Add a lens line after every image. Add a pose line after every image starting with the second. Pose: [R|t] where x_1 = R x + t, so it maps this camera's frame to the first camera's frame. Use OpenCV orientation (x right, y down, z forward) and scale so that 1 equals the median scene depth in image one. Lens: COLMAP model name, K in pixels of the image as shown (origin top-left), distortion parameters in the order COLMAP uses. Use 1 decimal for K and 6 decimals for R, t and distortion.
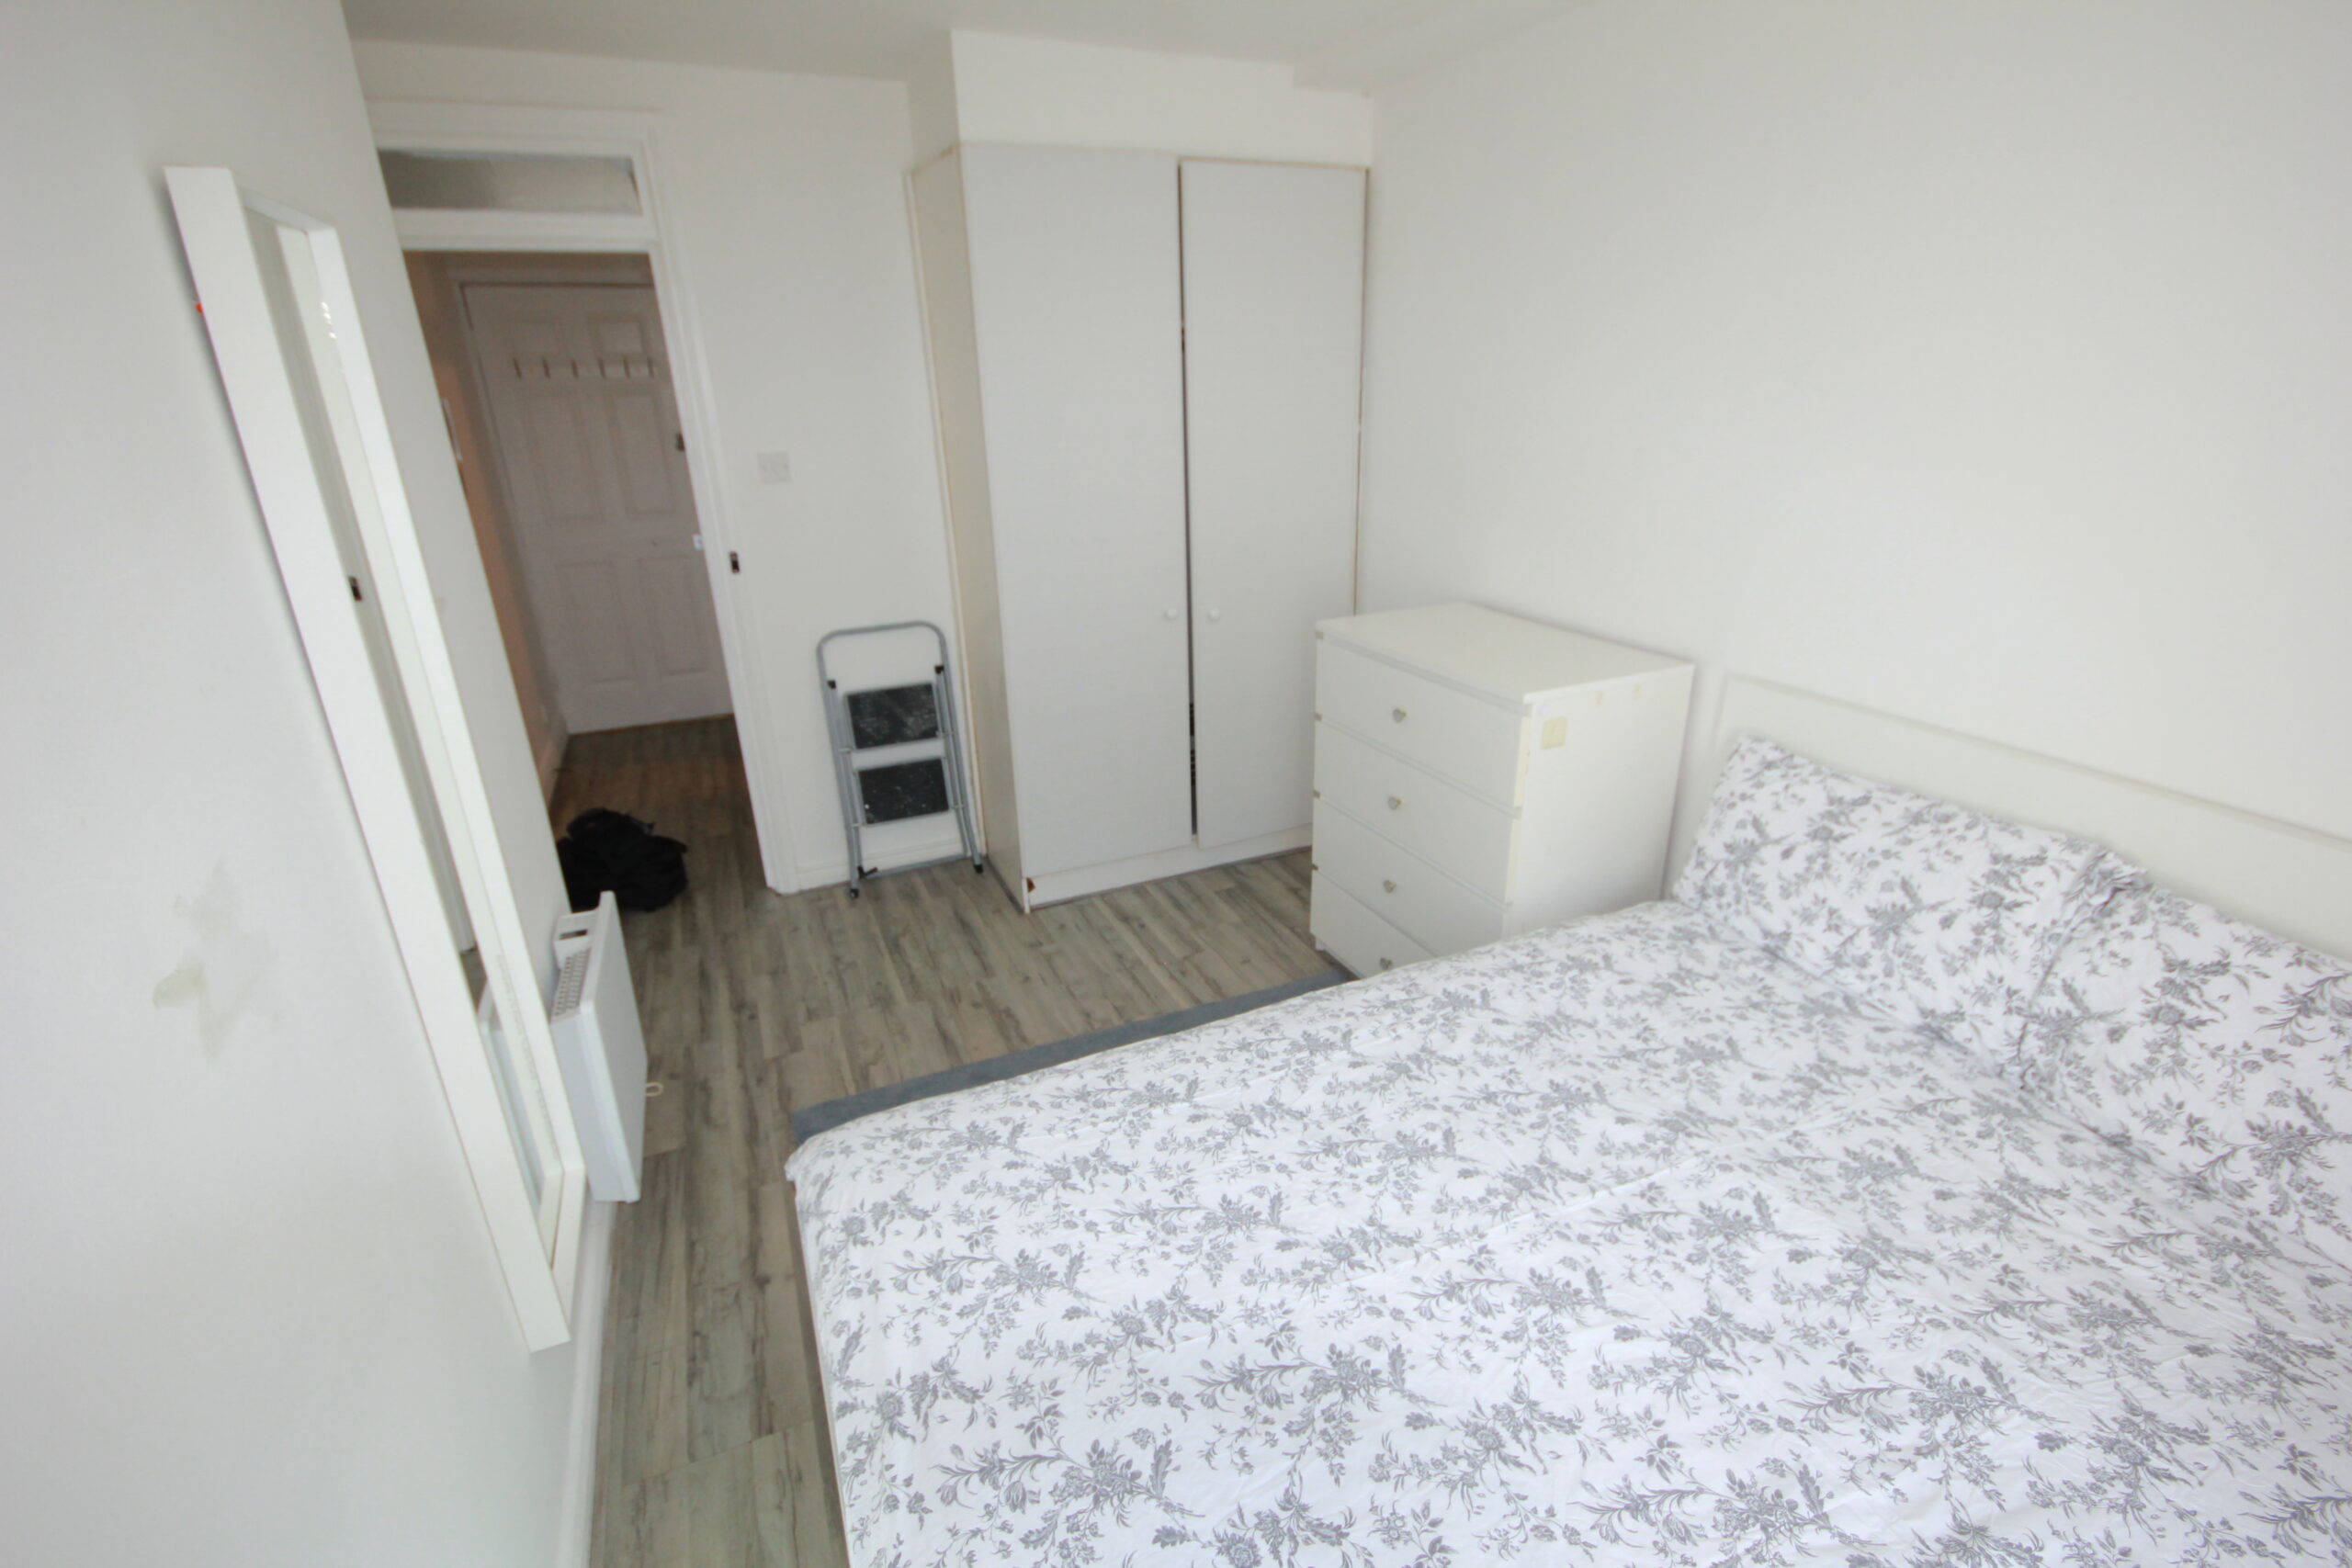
lens RADIAL K [[1078.6, 0, 1172.9], [0, 1078.6, 785.8], [0, 0, 1]] dist [0.004355, -0.000016]
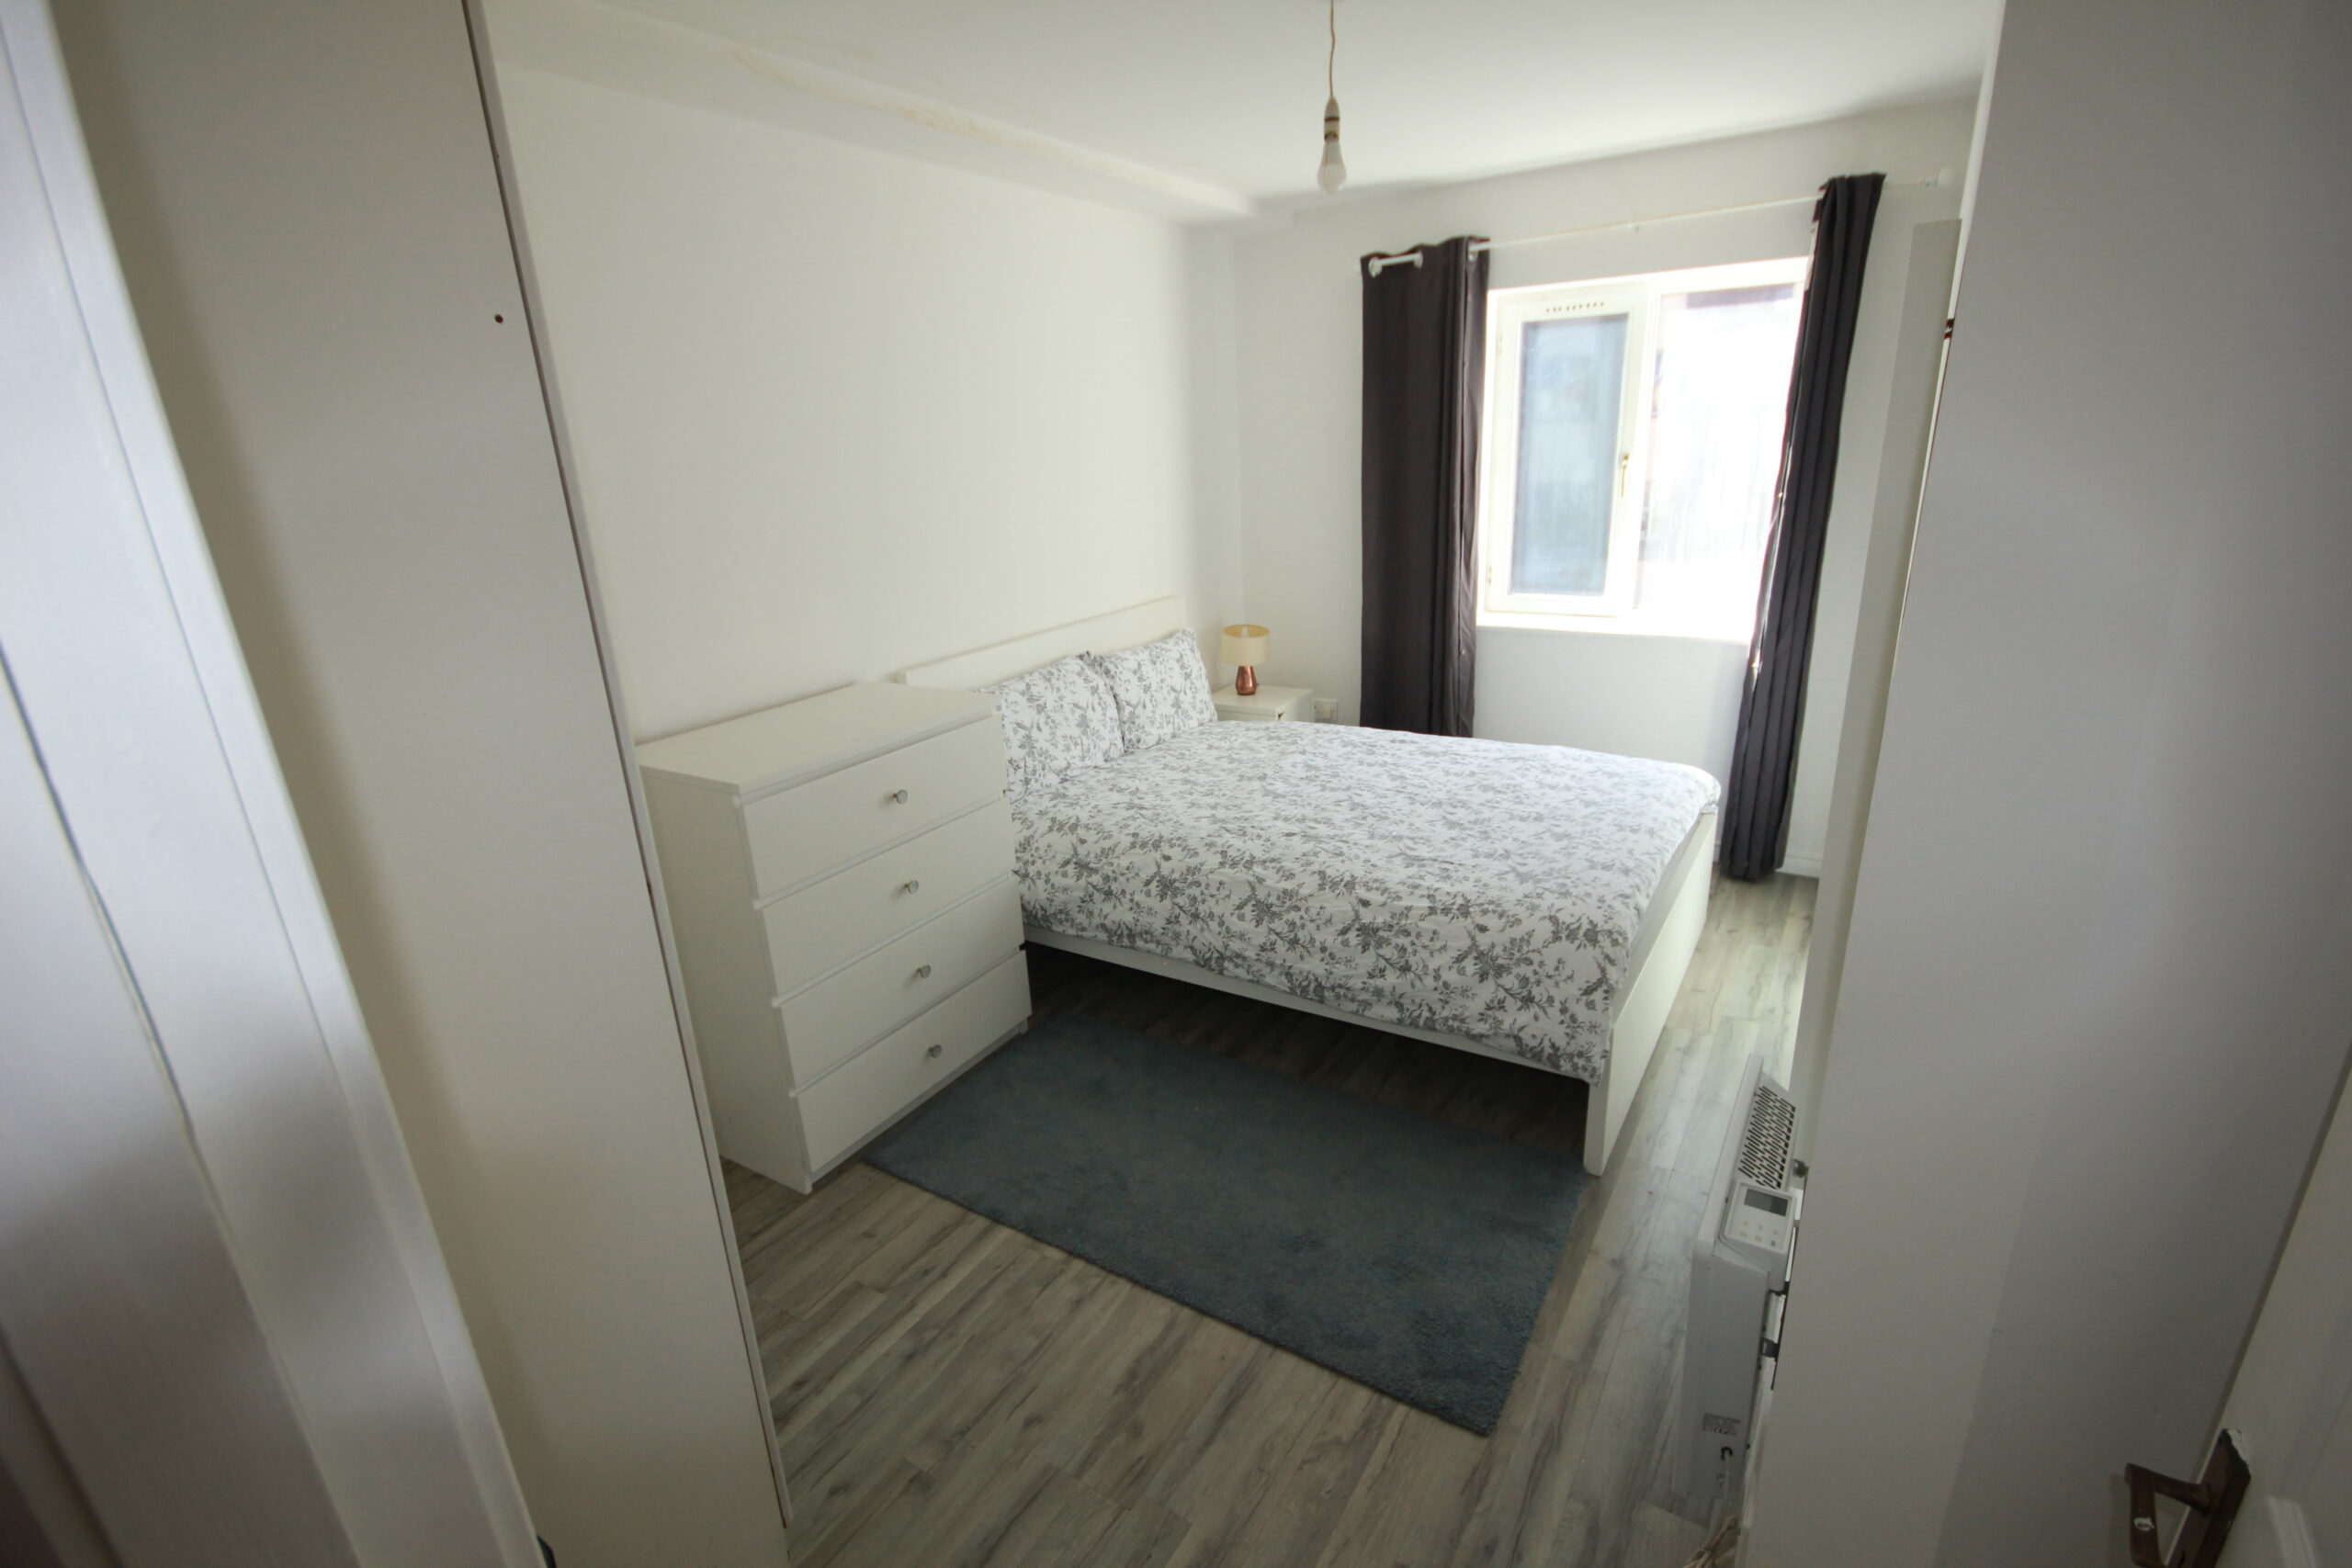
lens RADIAL K [[1078.6, 0, 1176.0], [0, 1078.6, 788.0], [0, 0, 1]] dist [0.004355, -0.000016]
pose [[-0.550121, -0.220703, 0.805393, -1.143642], [0.350558, 0.814318, 0.462596, -0.702060], [-0.757942, 0.536820, -0.370604, 1.890333]]
